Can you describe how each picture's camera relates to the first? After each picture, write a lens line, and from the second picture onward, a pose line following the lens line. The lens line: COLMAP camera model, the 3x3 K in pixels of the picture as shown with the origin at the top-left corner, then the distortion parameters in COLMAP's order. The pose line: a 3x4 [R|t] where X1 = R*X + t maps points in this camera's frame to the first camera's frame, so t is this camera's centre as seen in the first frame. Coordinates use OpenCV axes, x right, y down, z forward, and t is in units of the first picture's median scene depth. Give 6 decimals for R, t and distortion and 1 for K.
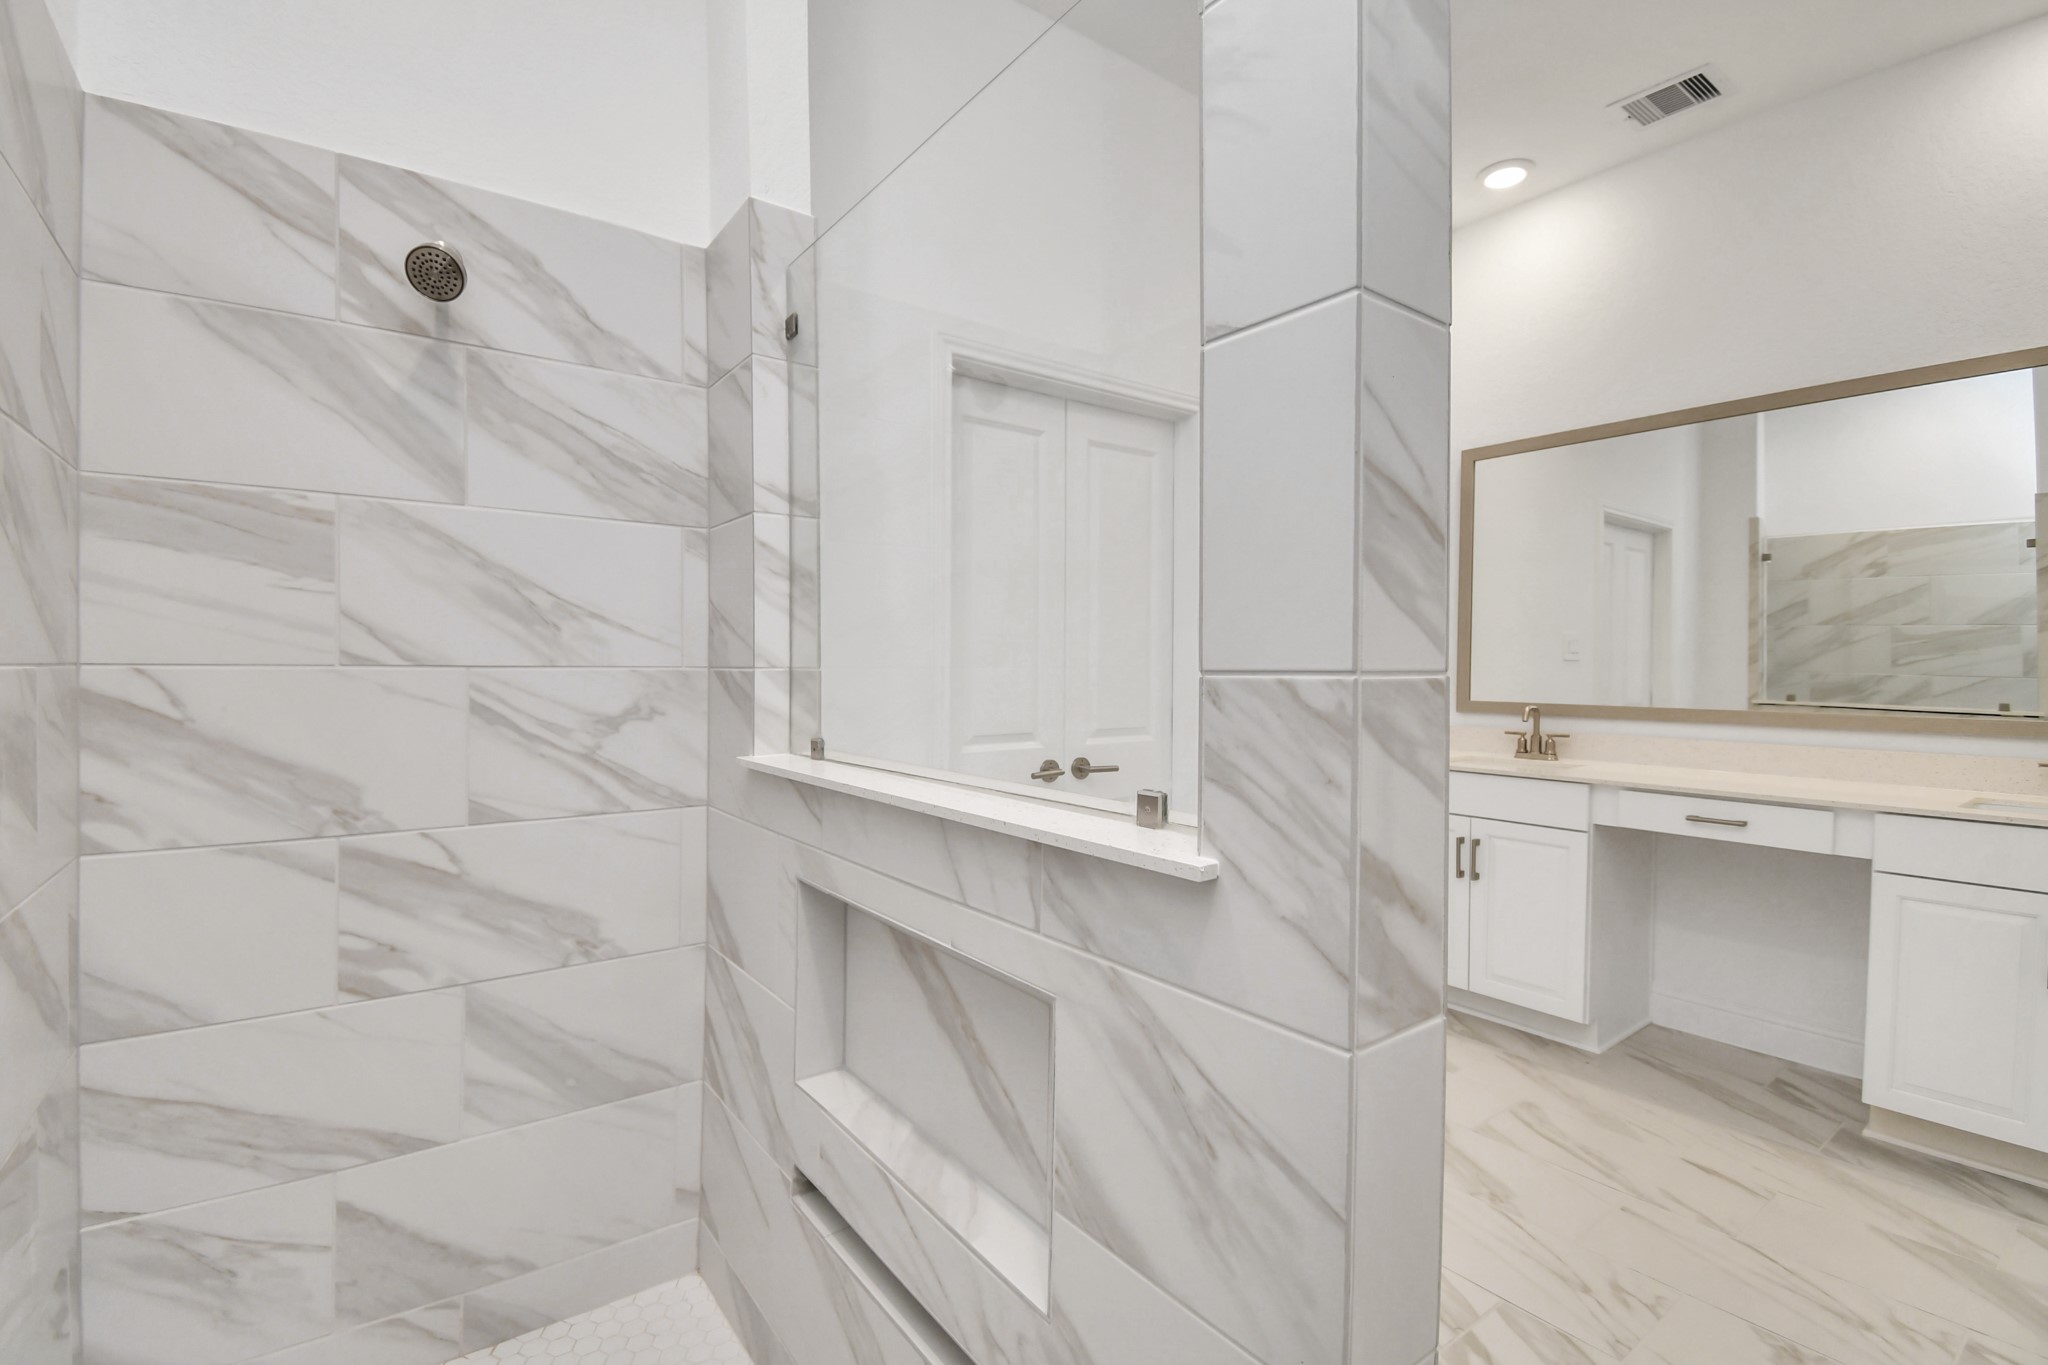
lens RADIAL K [[897.4, 0, 1021.4], [0, 897.4, 687.3], [0, 0, 1]] dist [0.016784, -0.023993]
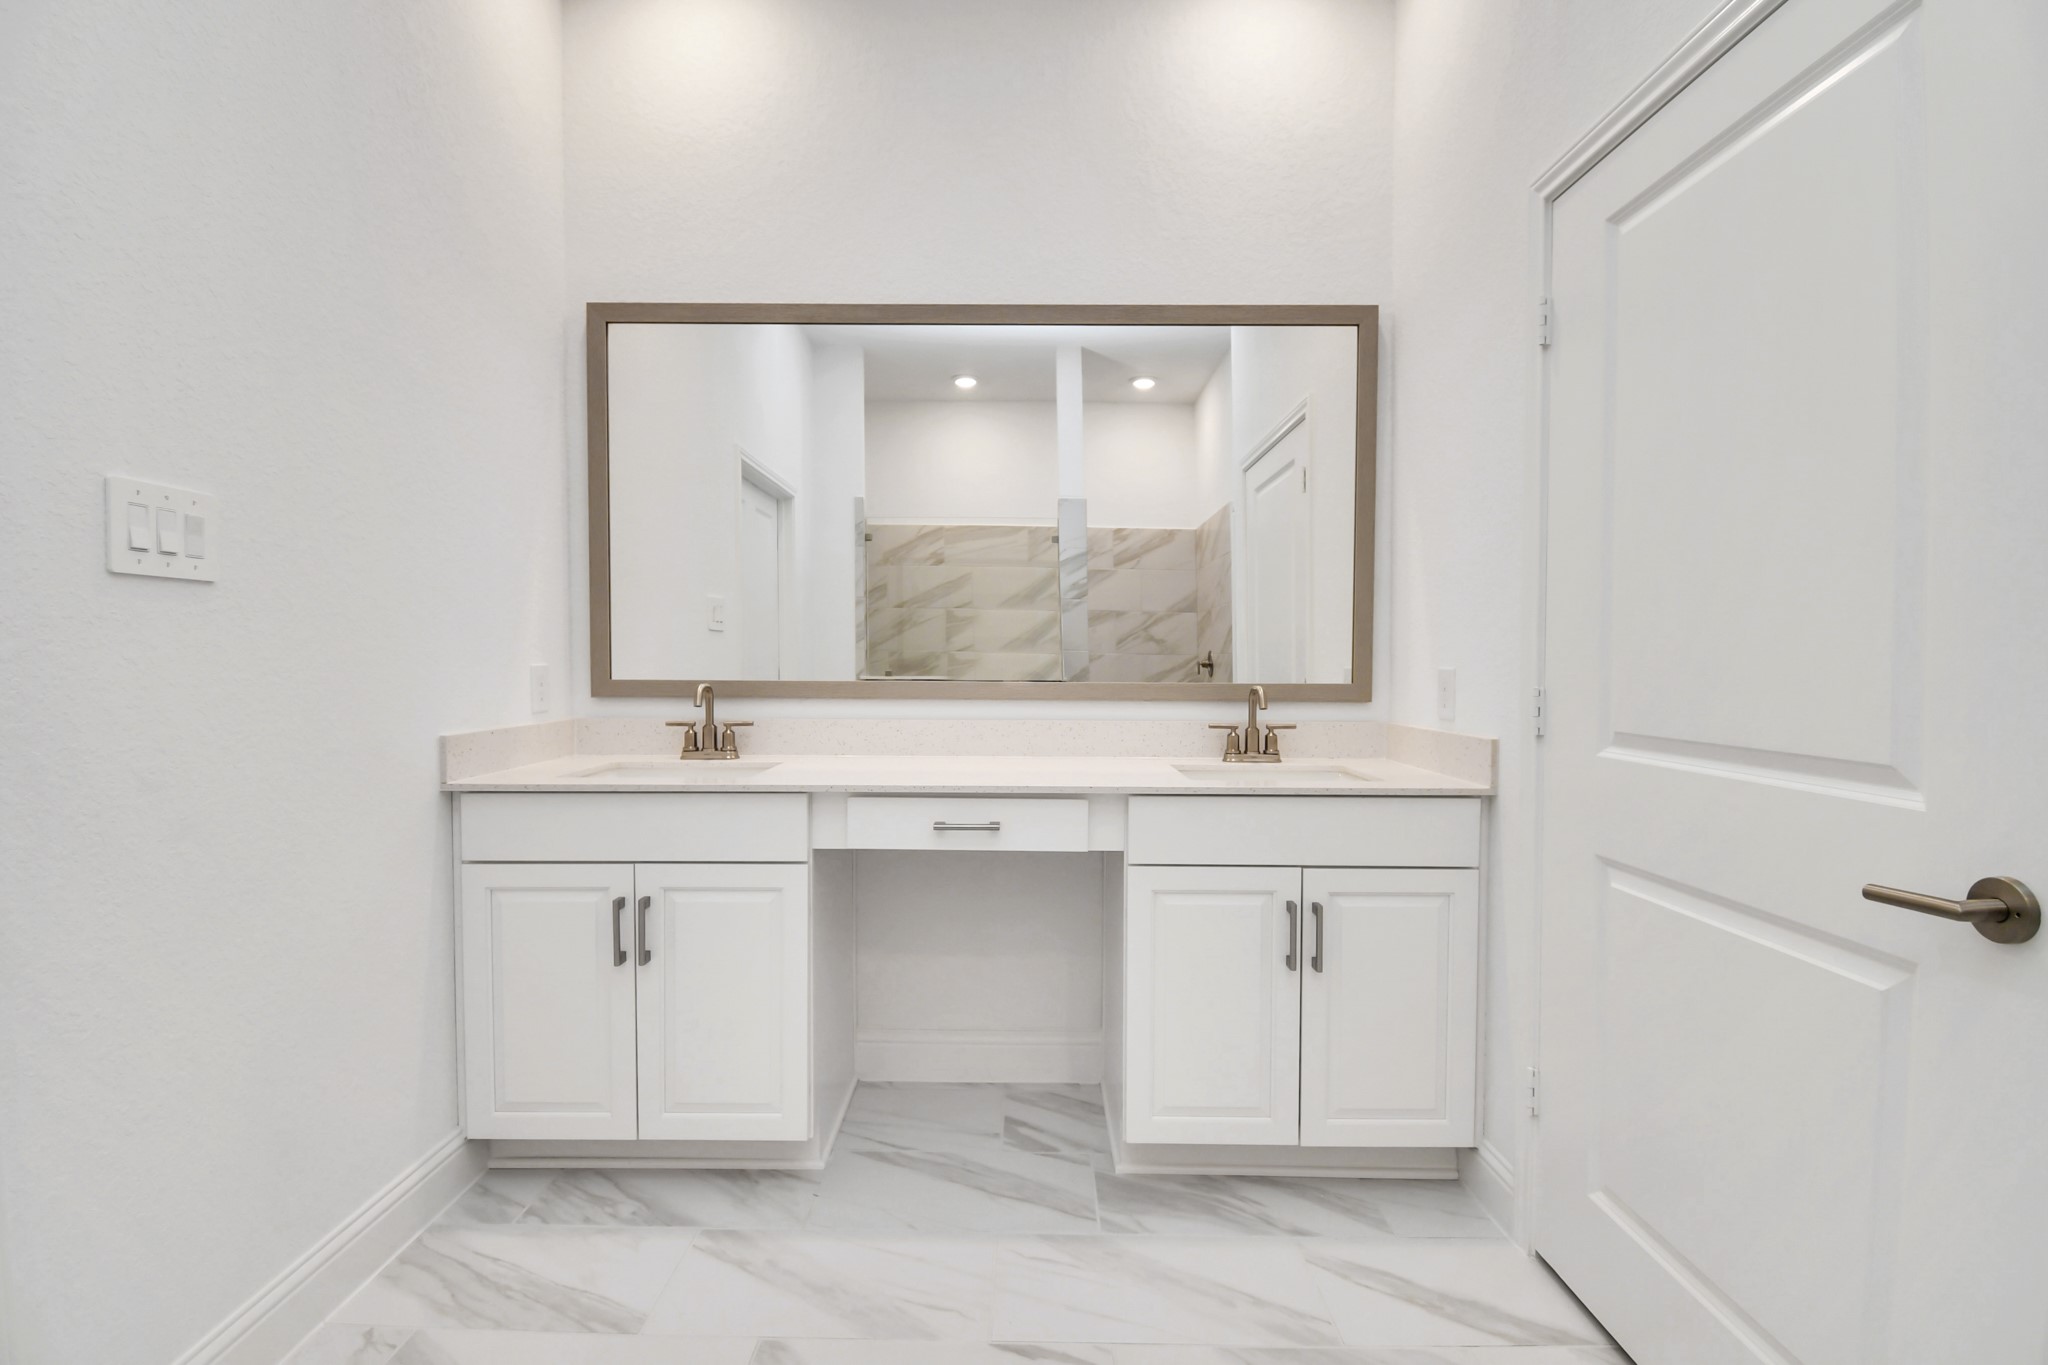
lens RADIAL K [[897.4, 0, 1021.4], [0, 897.4, 687.3], [0, 0, 1]] dist [0.016784, -0.023993]
pose [[0.591529, -0.031398, 0.805672, 0.158621], [0.020116, 0.999505, 0.024182, 0.011539], [-0.806033, 0.001902, 0.591868, 0.414113]]
